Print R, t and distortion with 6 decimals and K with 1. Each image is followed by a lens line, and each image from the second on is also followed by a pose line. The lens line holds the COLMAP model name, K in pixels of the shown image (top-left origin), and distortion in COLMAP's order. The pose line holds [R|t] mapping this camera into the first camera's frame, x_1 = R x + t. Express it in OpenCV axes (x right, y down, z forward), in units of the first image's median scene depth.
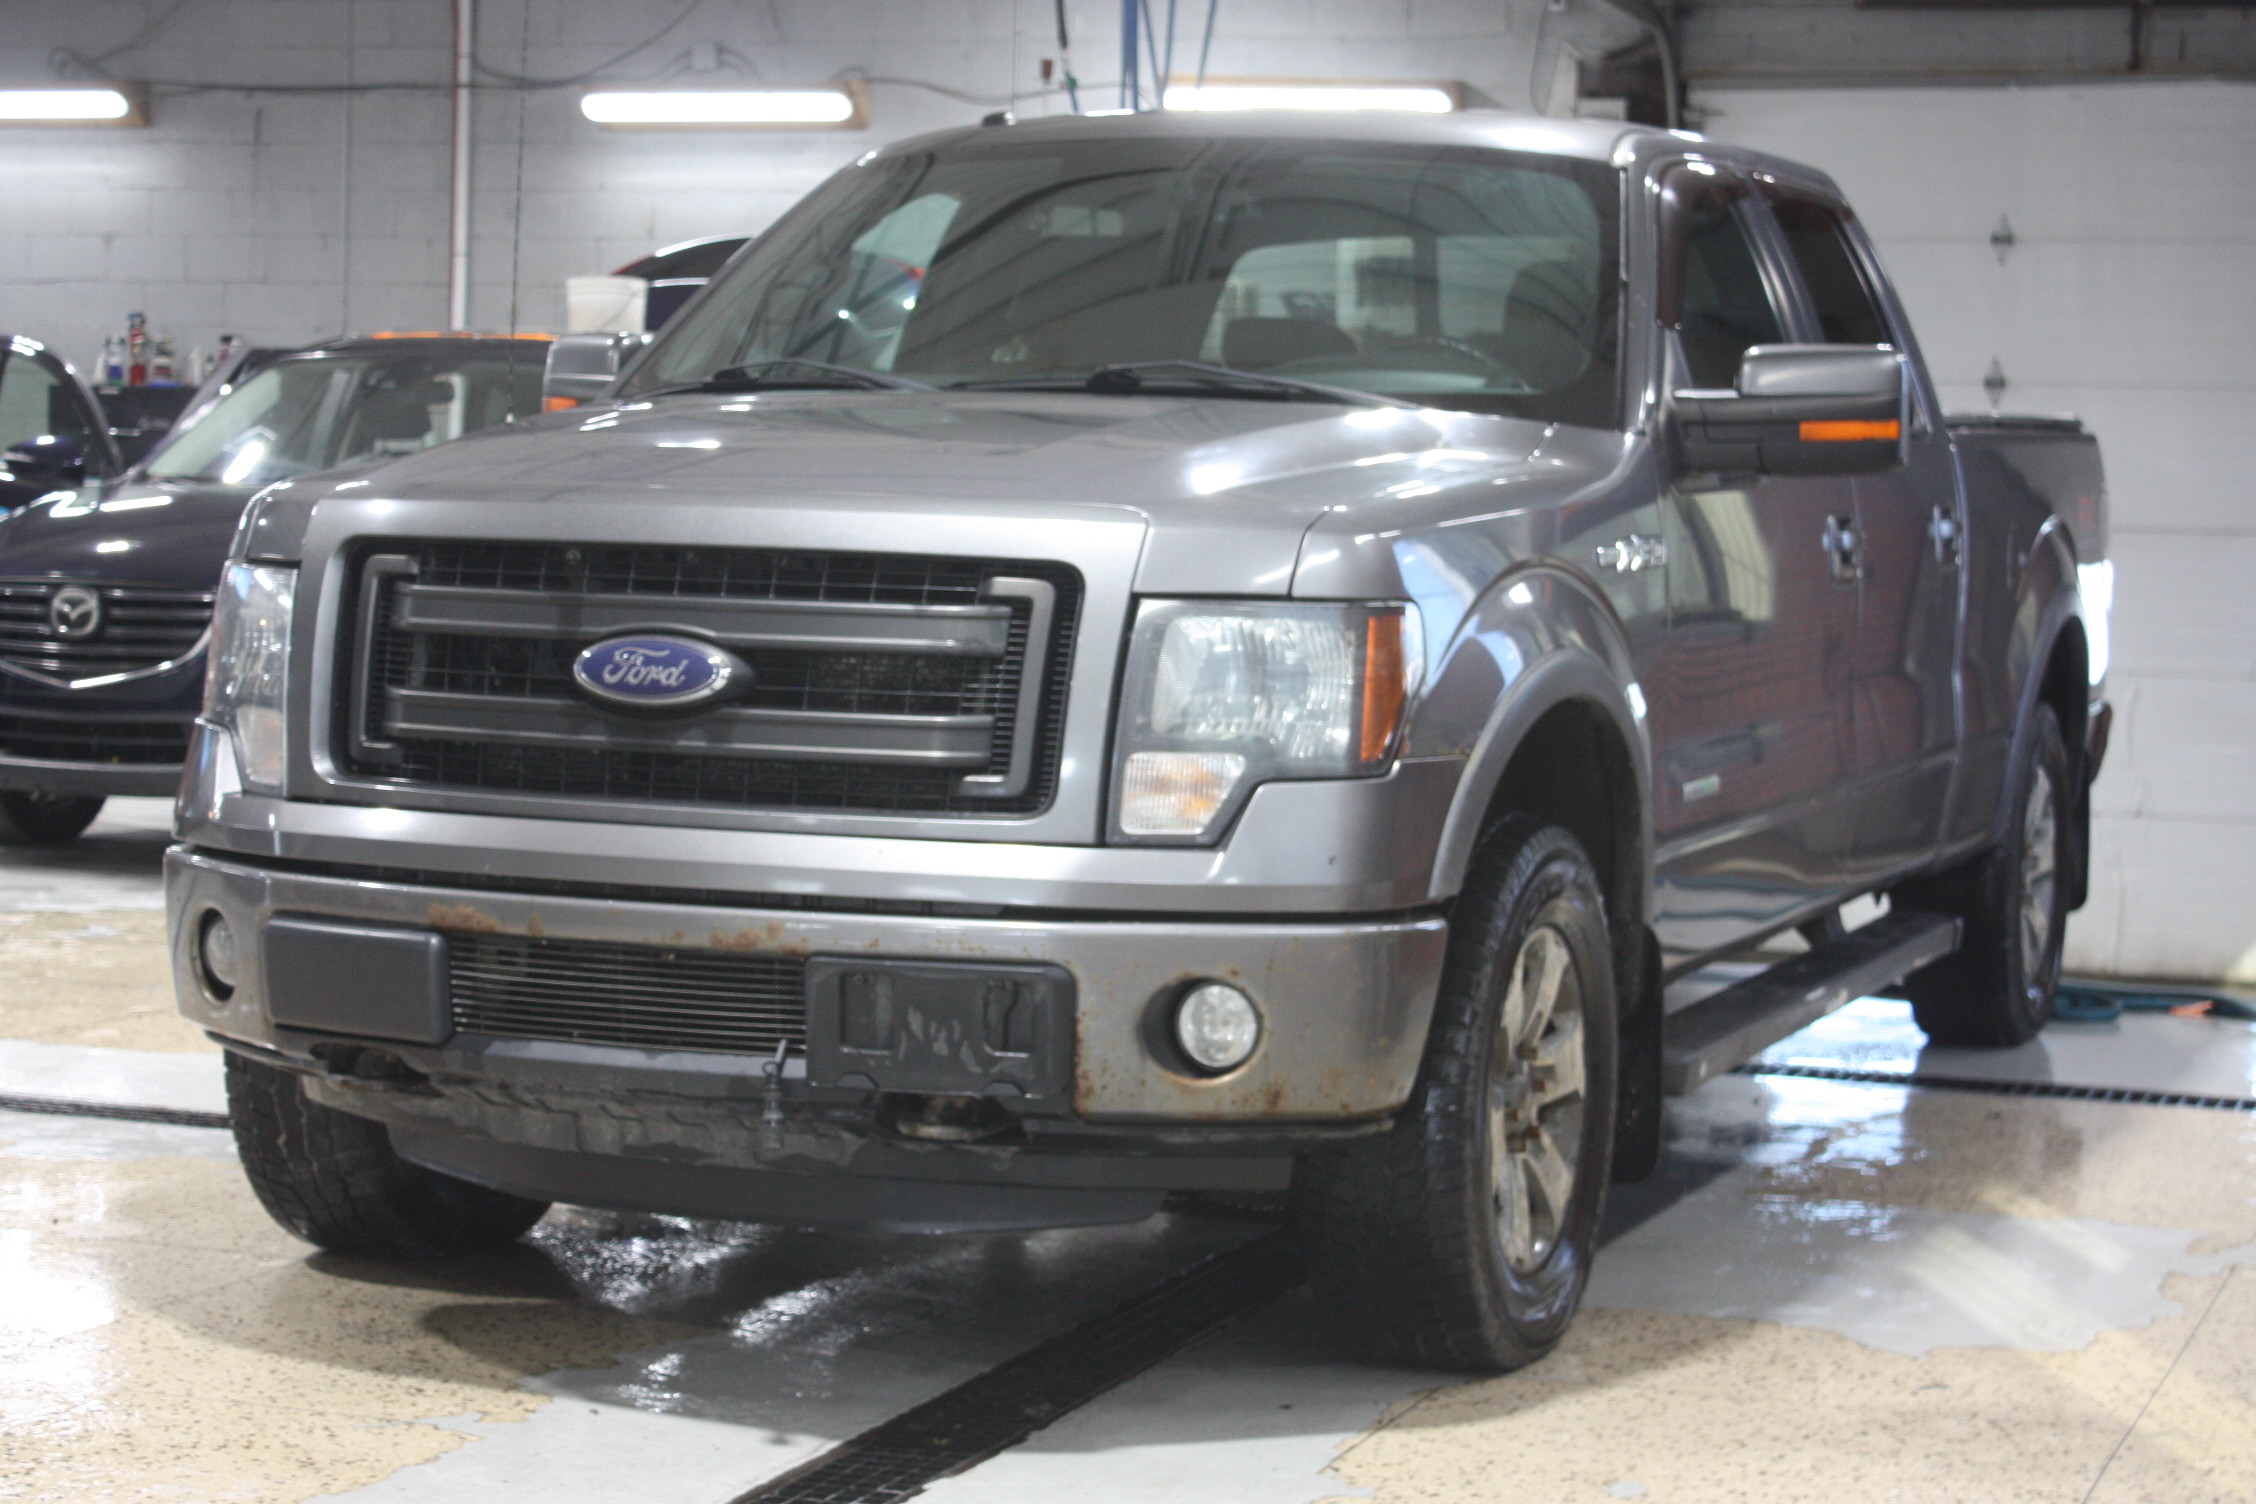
lens RADIAL K [[4457.7, 0, 1128.0], [0, 4457.7, 752.0], [0, 0, 1]] dist [0.004723, 0.252988]
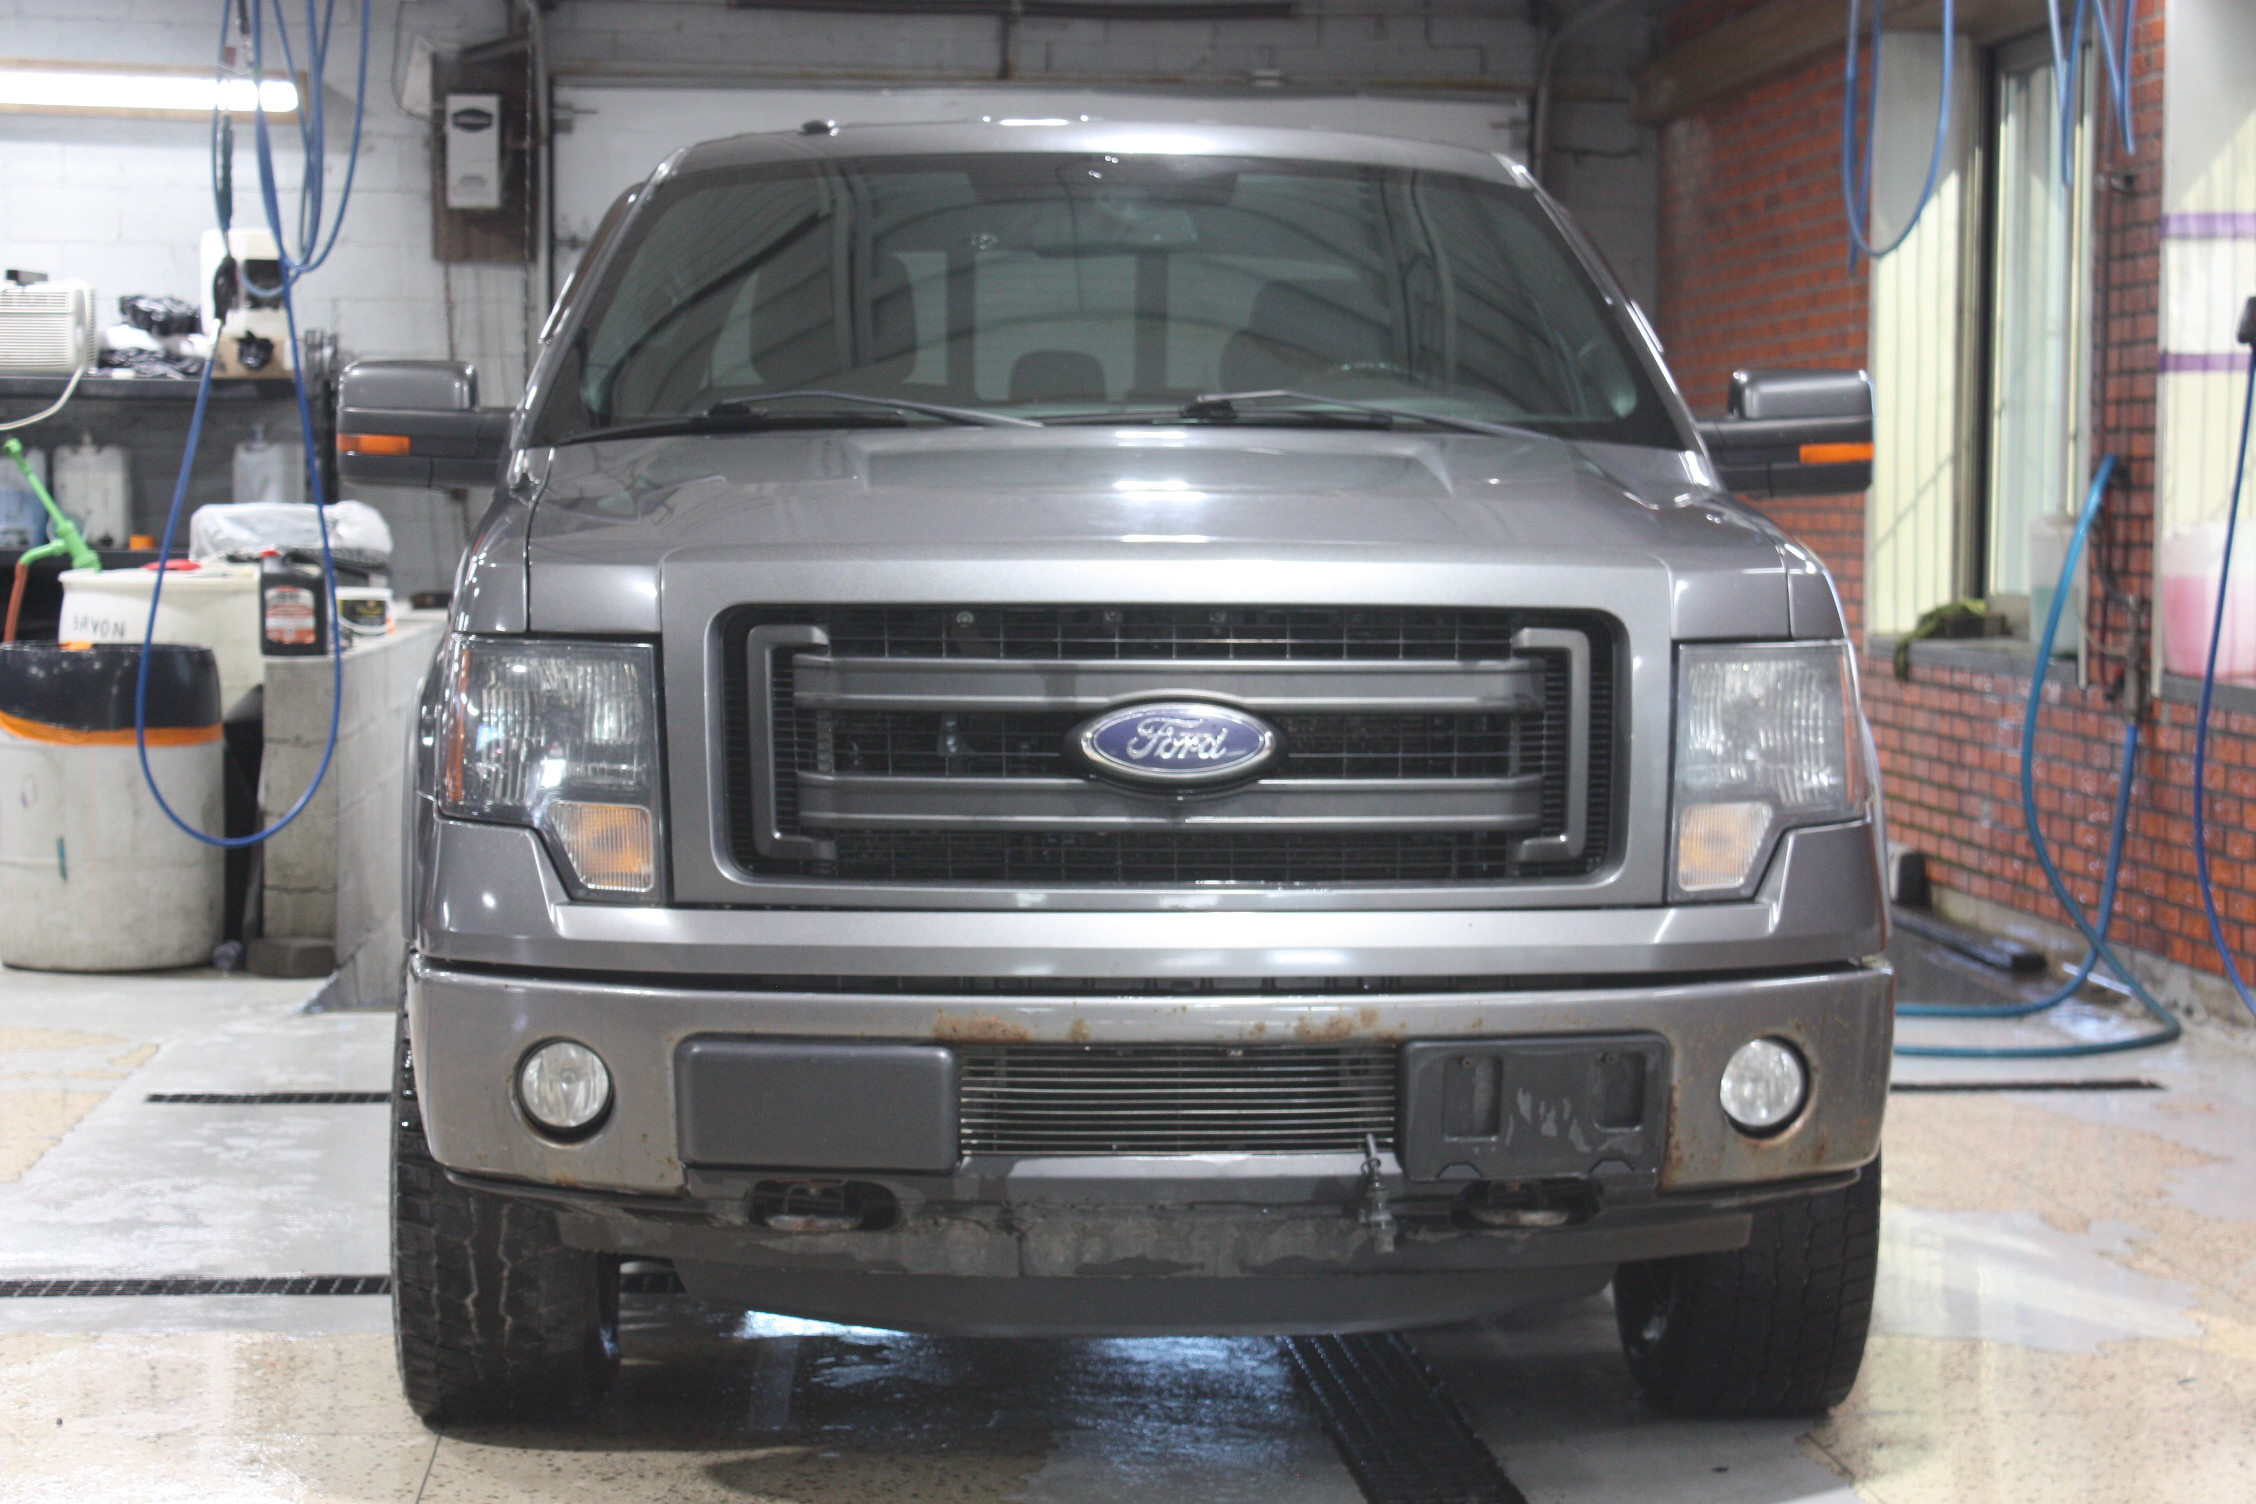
lens RADIAL K [[4538.8, 0, 1128.0], [0, 4538.8, 752.0], [0, 0, 1]] dist [0.011268, 0.201734]
pose [[0.897160, -0.043489, 0.439560, -0.523236], [0.043088, 0.999012, 0.010896, -0.026766], [-0.439599, 0.009164, 0.898147, 0.169123]]
